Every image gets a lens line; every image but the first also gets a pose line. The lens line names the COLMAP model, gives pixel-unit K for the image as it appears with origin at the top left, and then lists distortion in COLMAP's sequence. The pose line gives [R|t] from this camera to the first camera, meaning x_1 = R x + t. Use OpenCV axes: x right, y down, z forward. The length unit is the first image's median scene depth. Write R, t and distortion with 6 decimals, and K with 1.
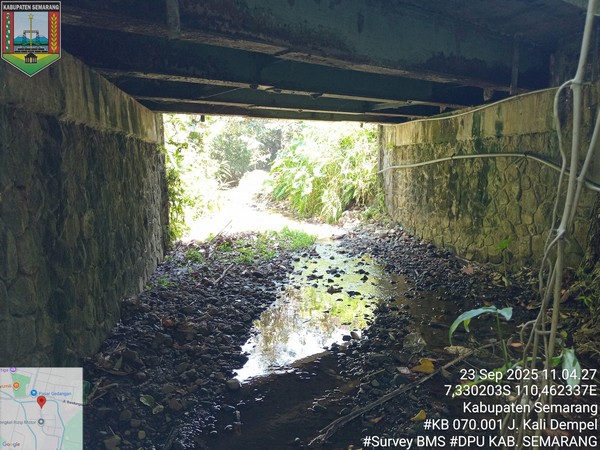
lens RADIAL K [[447.1, 0, 300.0], [0, 447.1, 225.0], [0, 0, 1]] dist [0.063826, -0.149661]
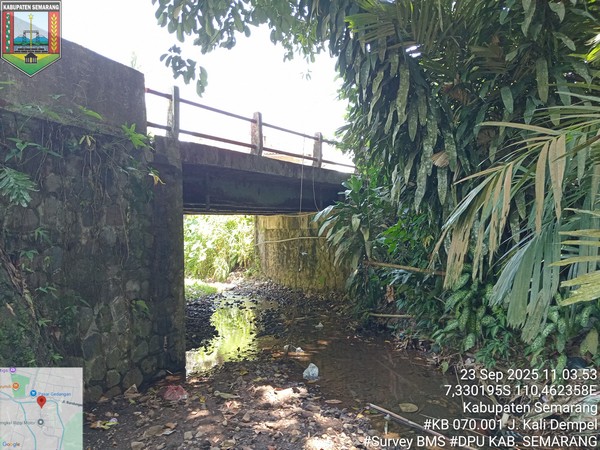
lens RADIAL K [[447.1, 0, 300.0], [0, 447.1, 225.0], [0, 0, 1]] dist [0.063826, -0.149661]
pose [[0.954072, 0.004817, 0.299538, -0.188278], [0.041363, 0.988176, -0.147637, 0.062728], [-0.296707, 0.153246, 0.942592, -0.676522]]
